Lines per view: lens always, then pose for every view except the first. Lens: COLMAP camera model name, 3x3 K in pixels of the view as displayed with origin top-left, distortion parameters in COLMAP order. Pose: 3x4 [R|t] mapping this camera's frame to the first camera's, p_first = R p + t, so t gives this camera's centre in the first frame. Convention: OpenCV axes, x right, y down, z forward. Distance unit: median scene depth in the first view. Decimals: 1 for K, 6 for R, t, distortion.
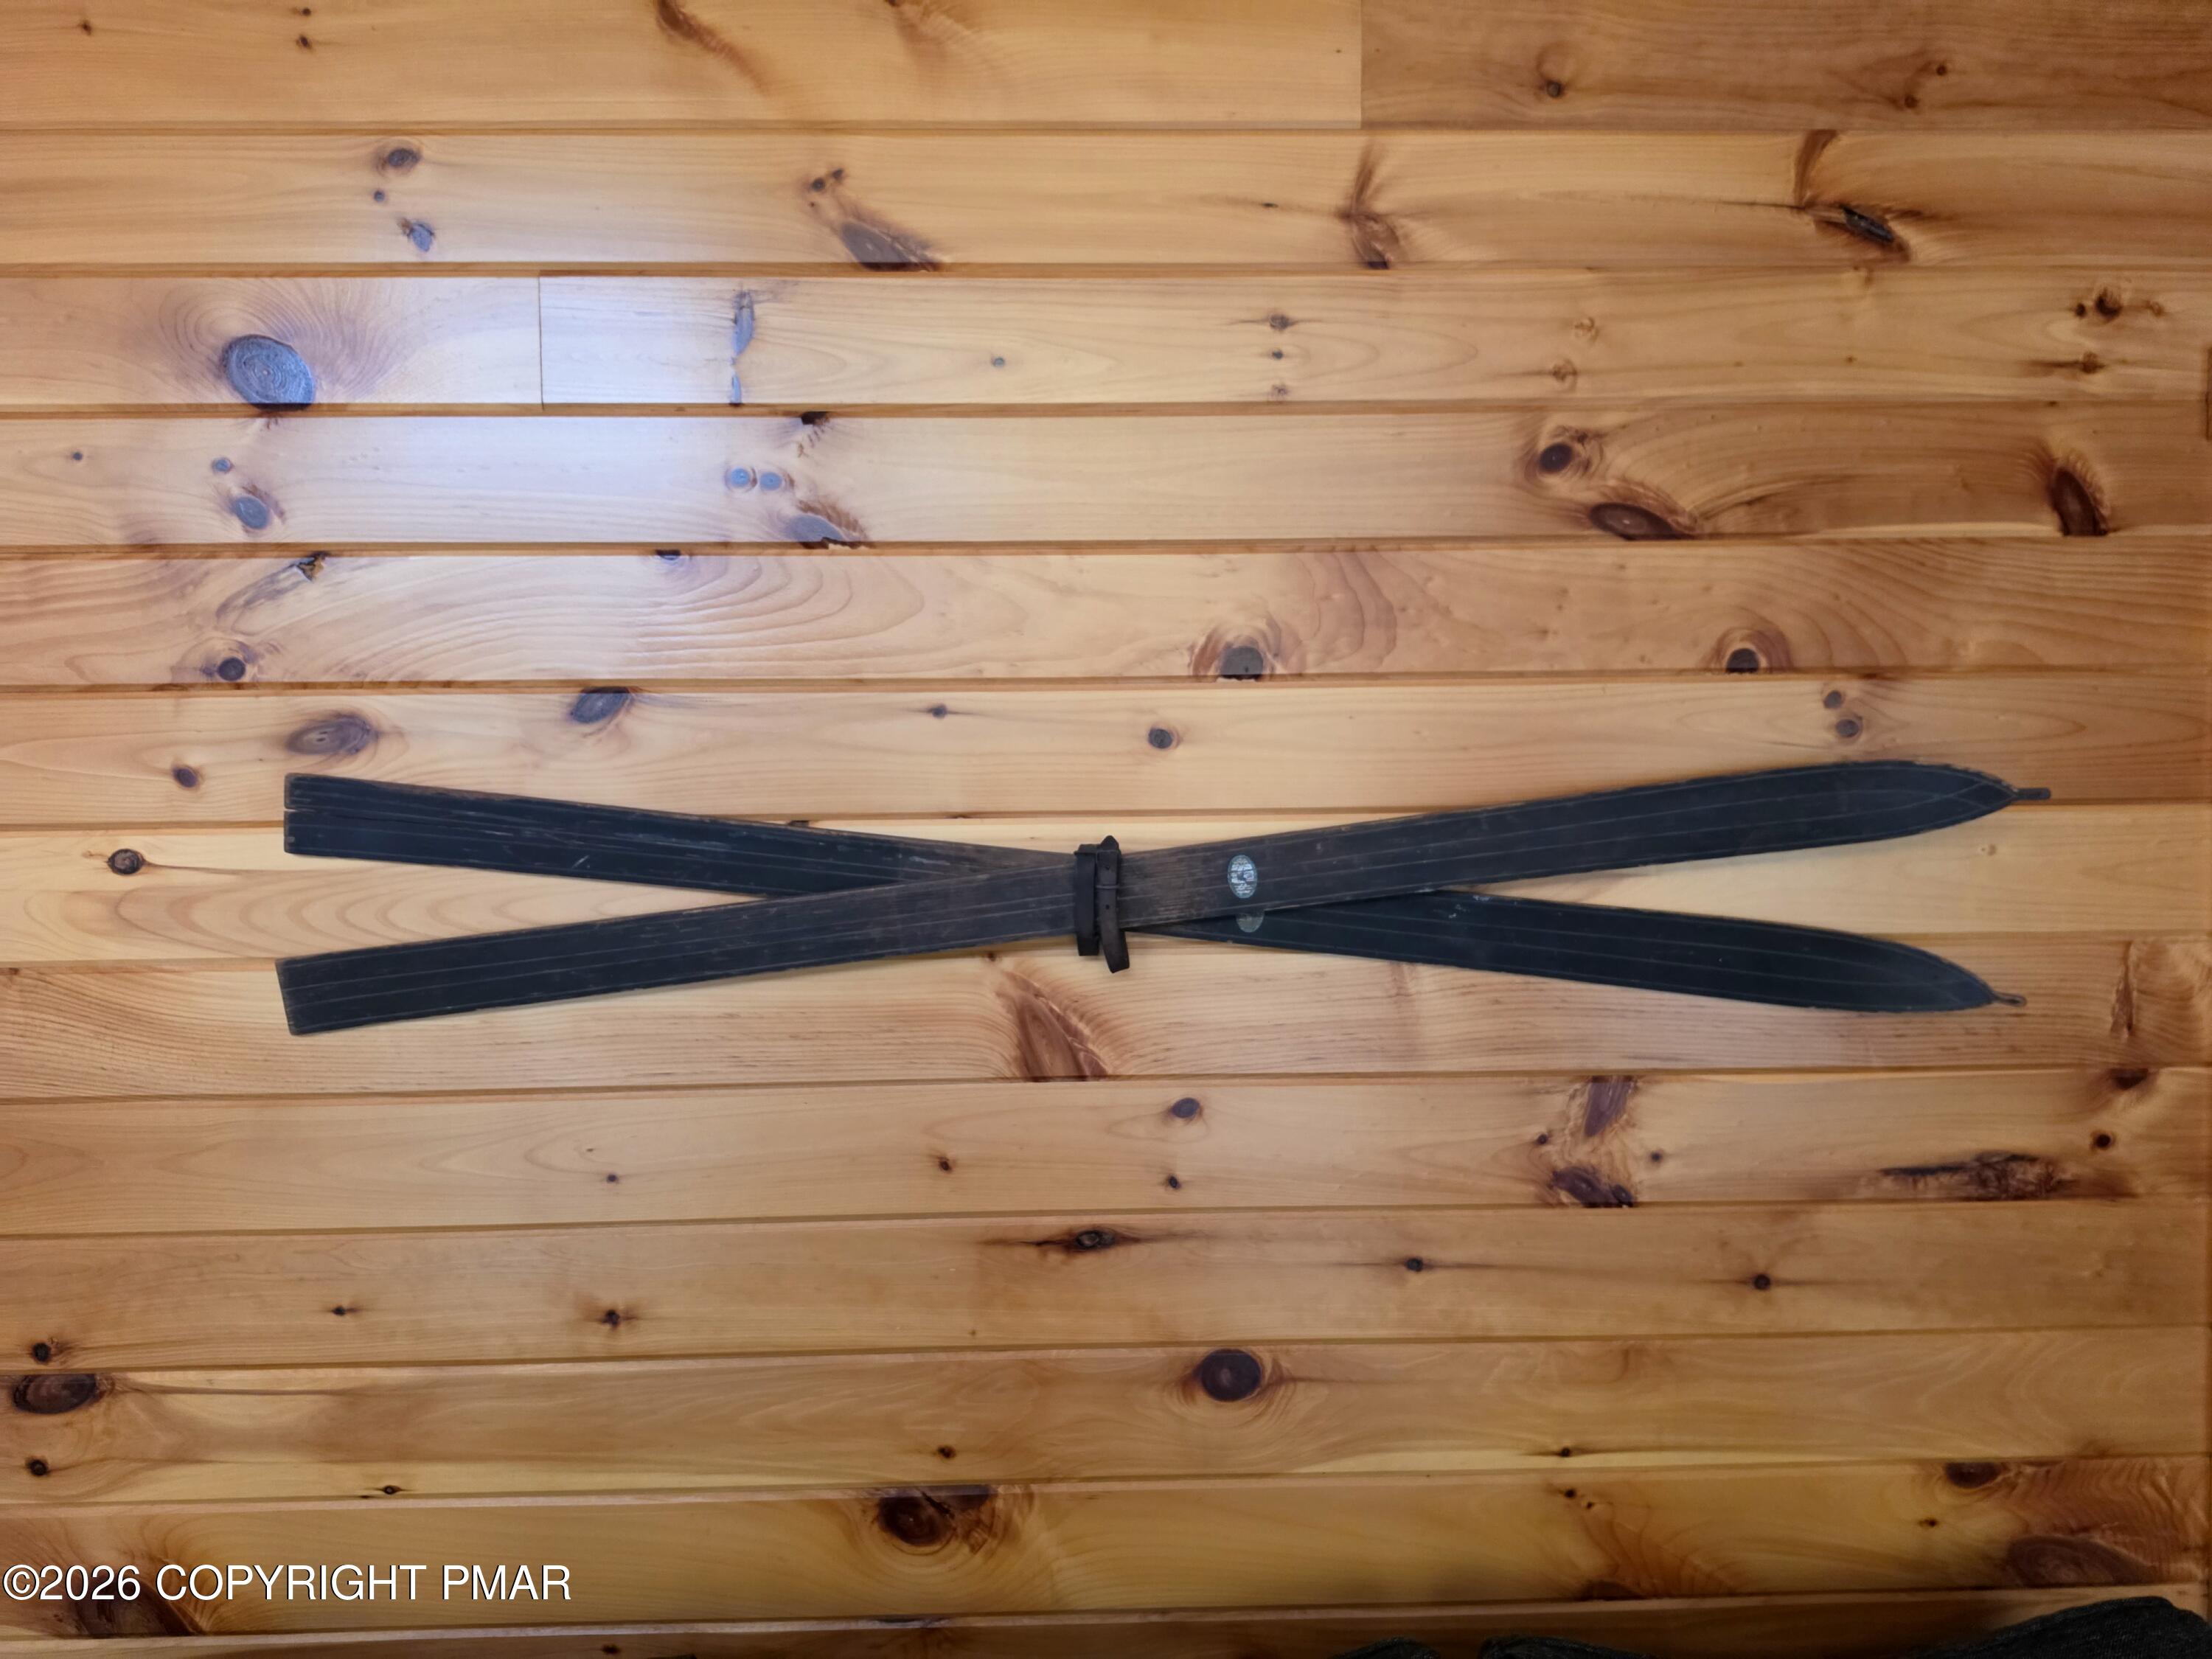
lens RADIAL K [[1525.9, 0, 1107.1], [0, 1525.9, 821.5], [0, 0, 1]] dist [0.060763, -0.076418]
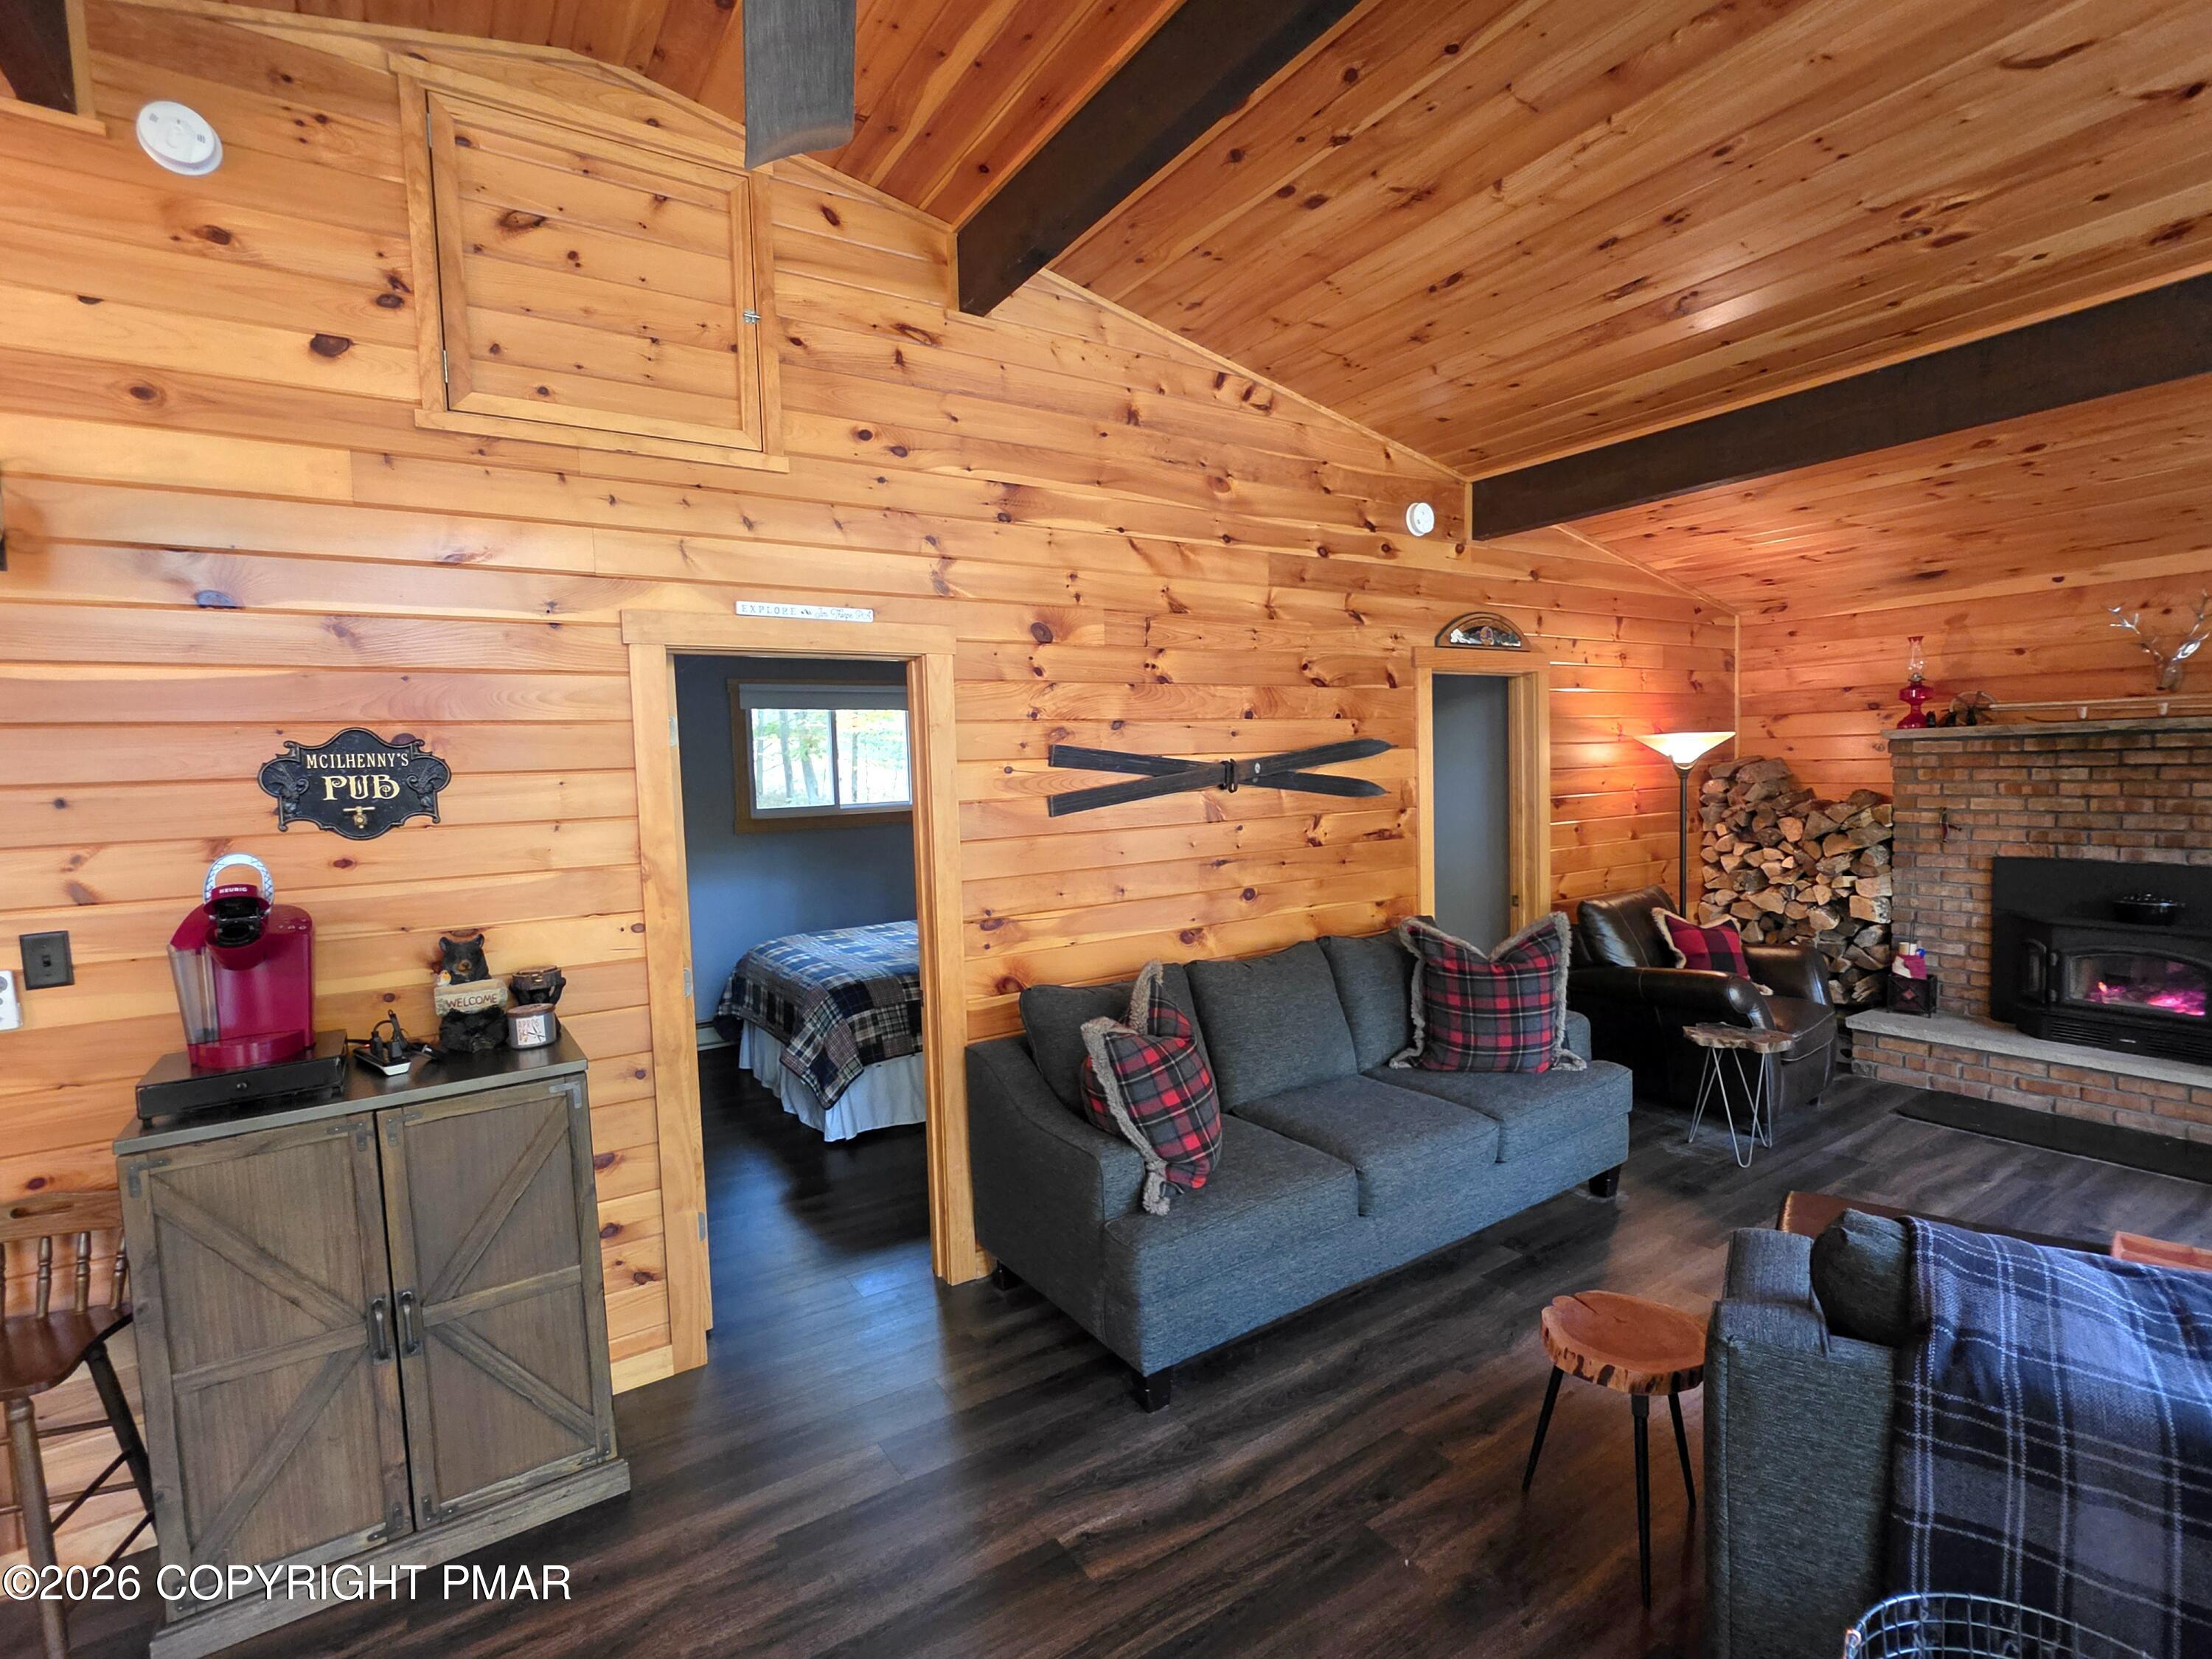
lens RADIAL K [[1048.1, 0, 1110.3], [0, 1048.1, 824.4], [0, 0, 1]] dist [-0.006631, 0.003671]
pose [[0.847257, -0.047762, 0.529032, -1.679837], [0.040939, 0.998858, 0.024613, 0.099395], [-0.529603, 0.000804, 0.848245, -1.132446]]
